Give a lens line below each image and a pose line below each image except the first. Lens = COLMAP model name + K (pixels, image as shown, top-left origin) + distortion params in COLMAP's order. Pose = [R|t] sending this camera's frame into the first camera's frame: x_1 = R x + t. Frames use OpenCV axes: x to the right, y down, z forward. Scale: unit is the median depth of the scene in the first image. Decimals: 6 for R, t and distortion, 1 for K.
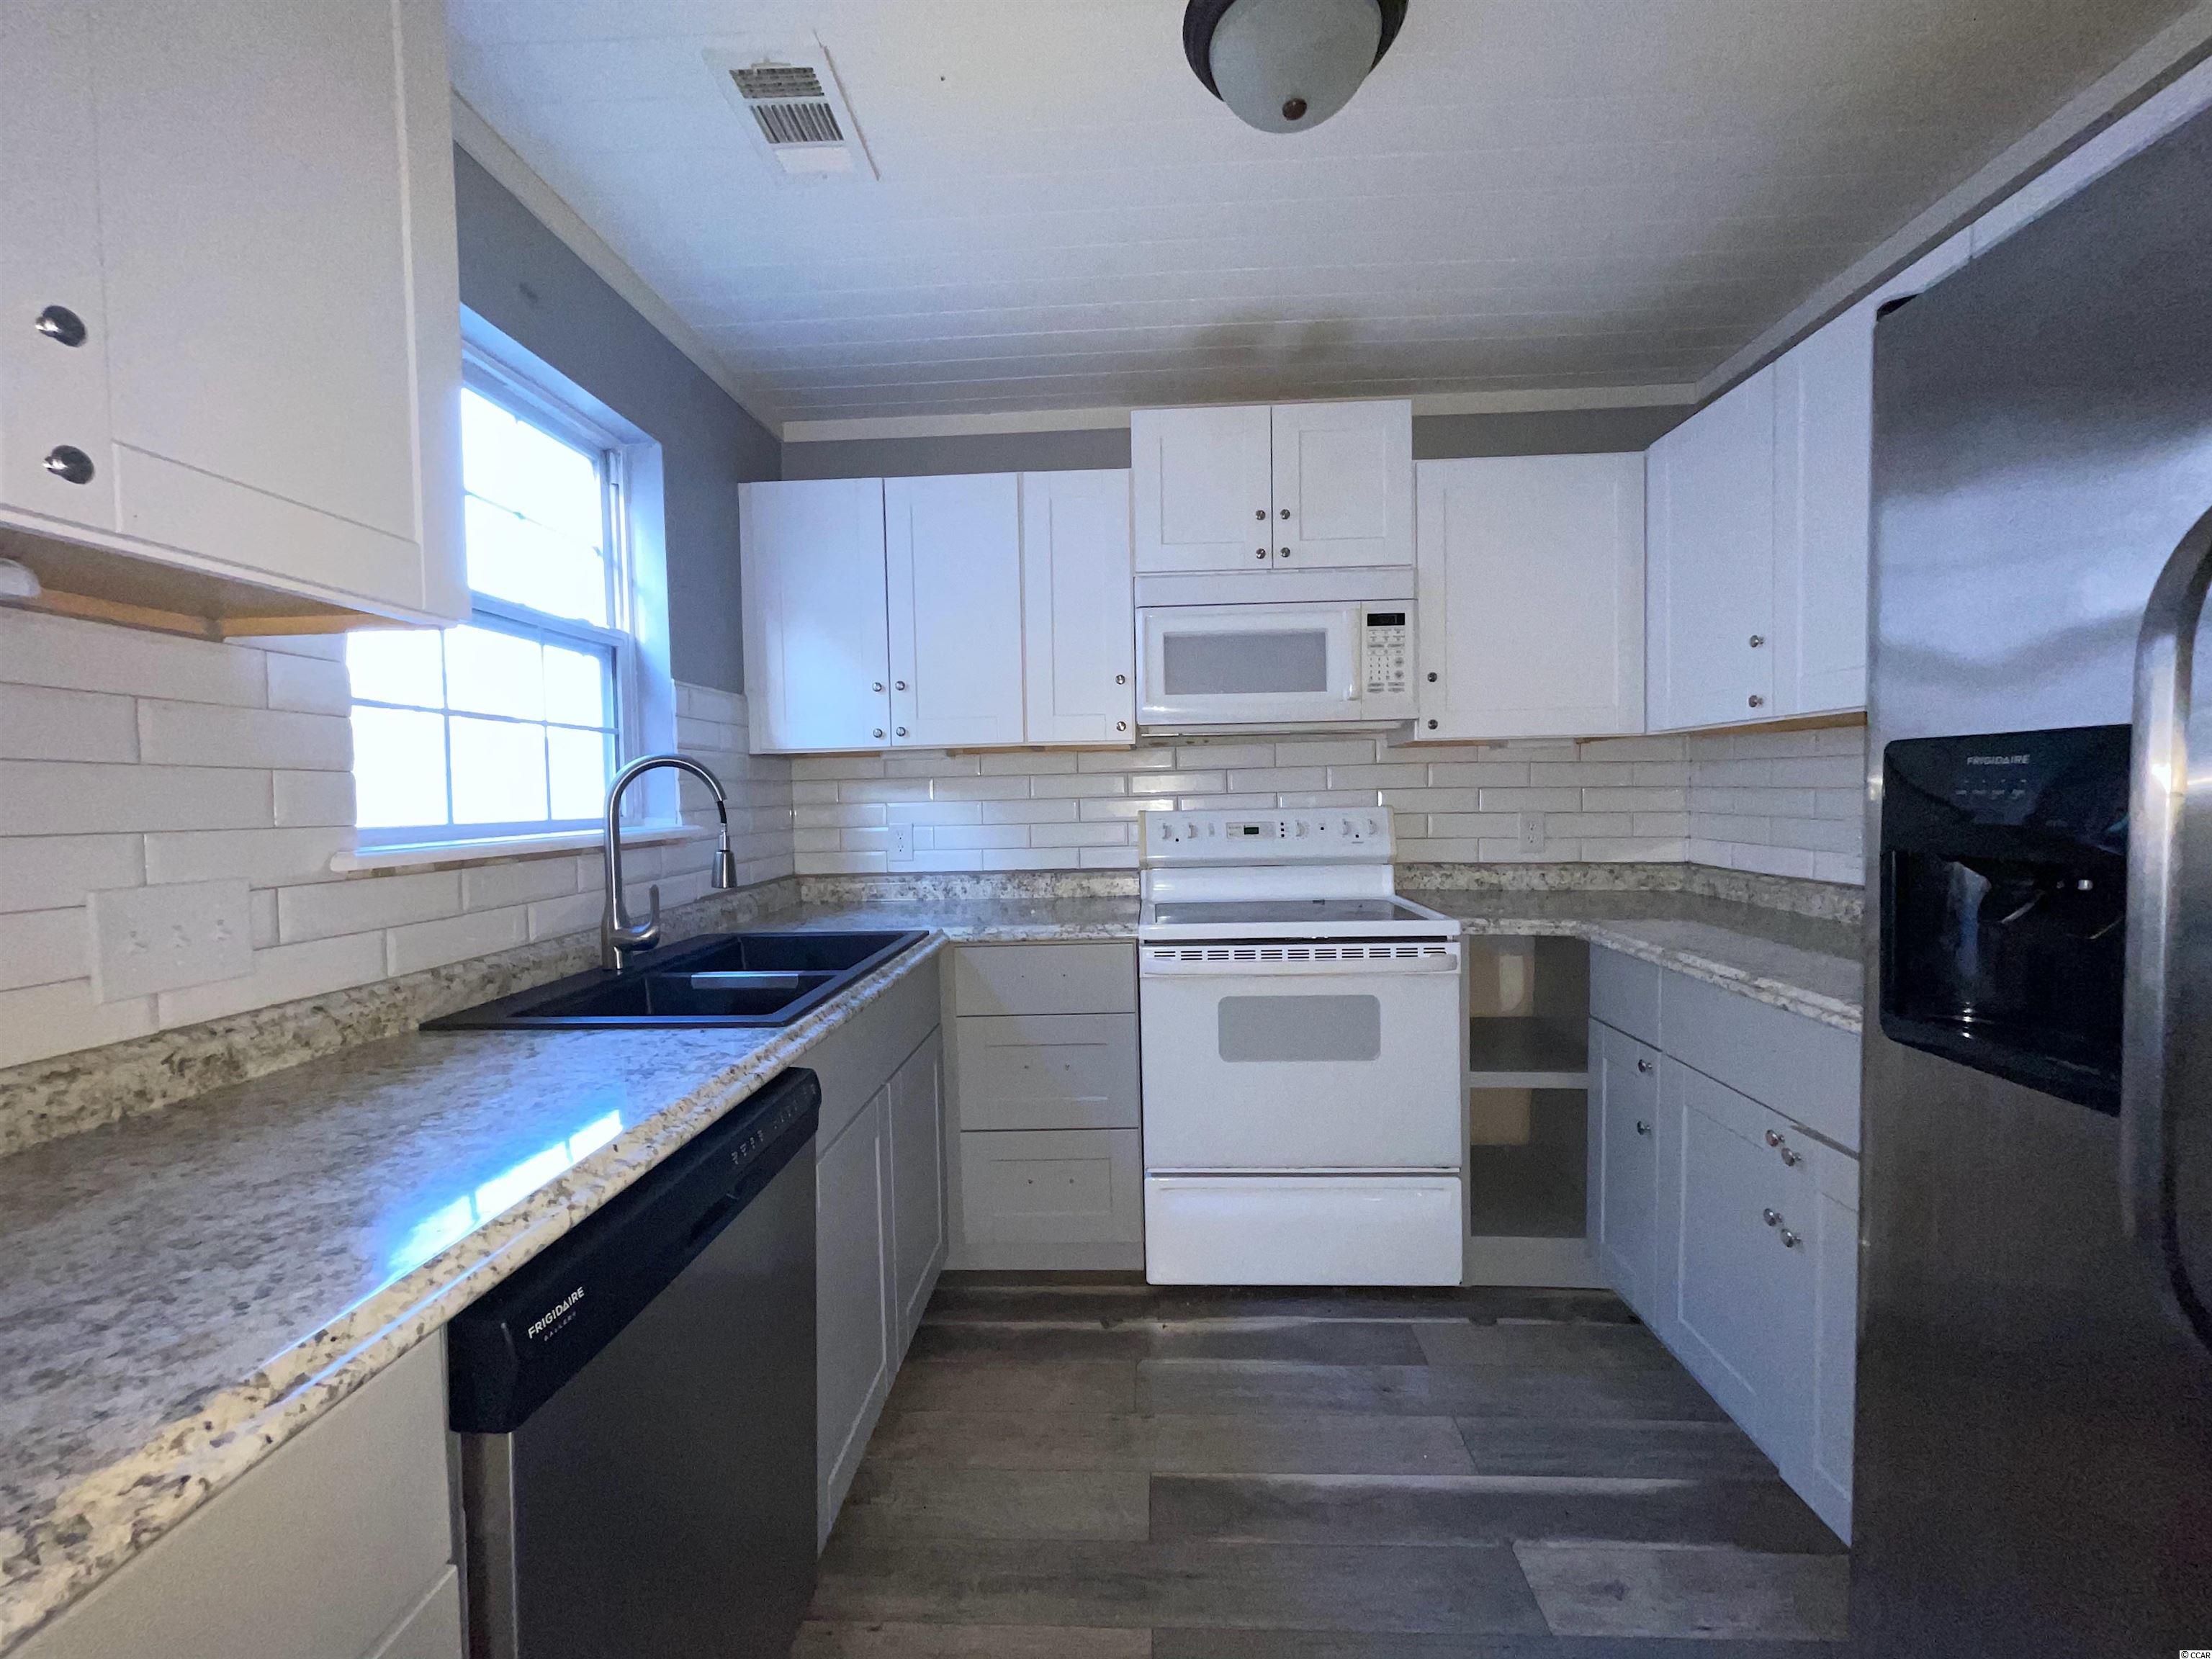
lens RADIAL K [[897.3, 0, 1105.9], [0, 897.3, 825.1], [0, 0, 1]] dist [-0.001992, 0.000099]
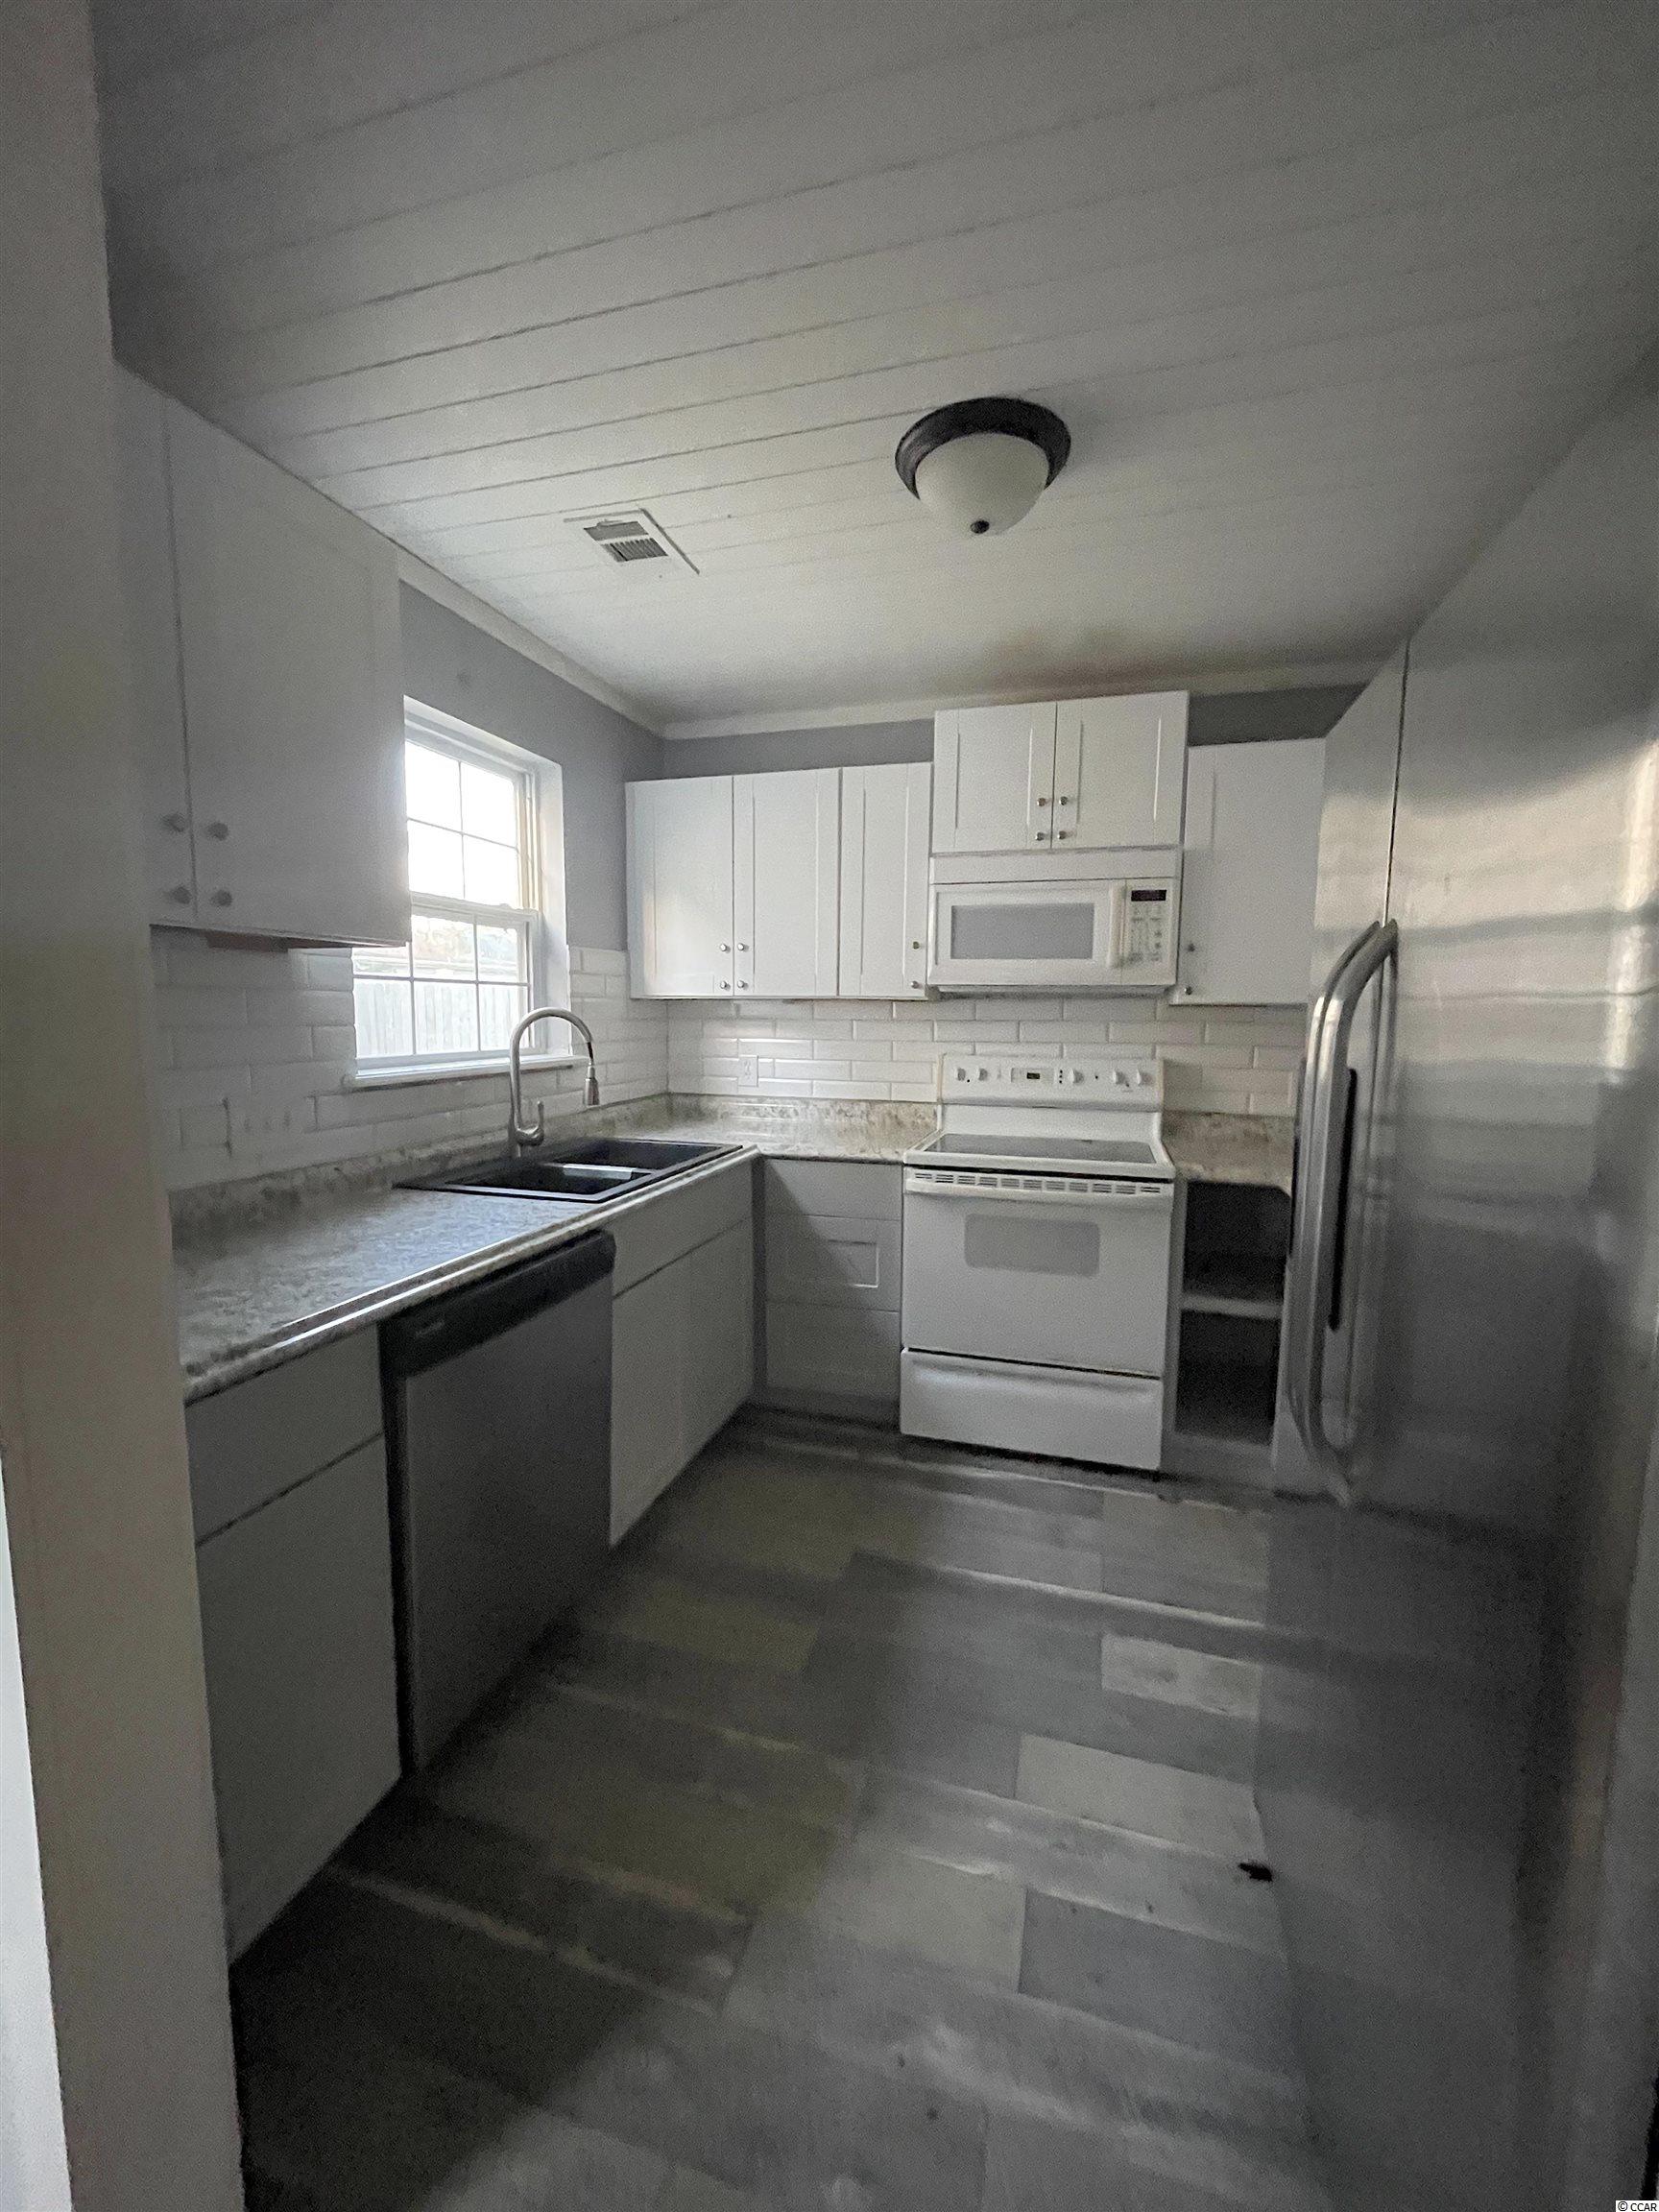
lens RADIAL K [[897.3, 0, 829.5], [0, 897.3, 1106.0], [0, 0, 1]] dist [-0.001992, 0.000099]
pose [[0.970967, 0.055058, -0.232792, 0.223207], [-0.037763, 0.996229, 0.078109, -0.044244], [0.236214, -0.067051, 0.969385, -0.223277]]
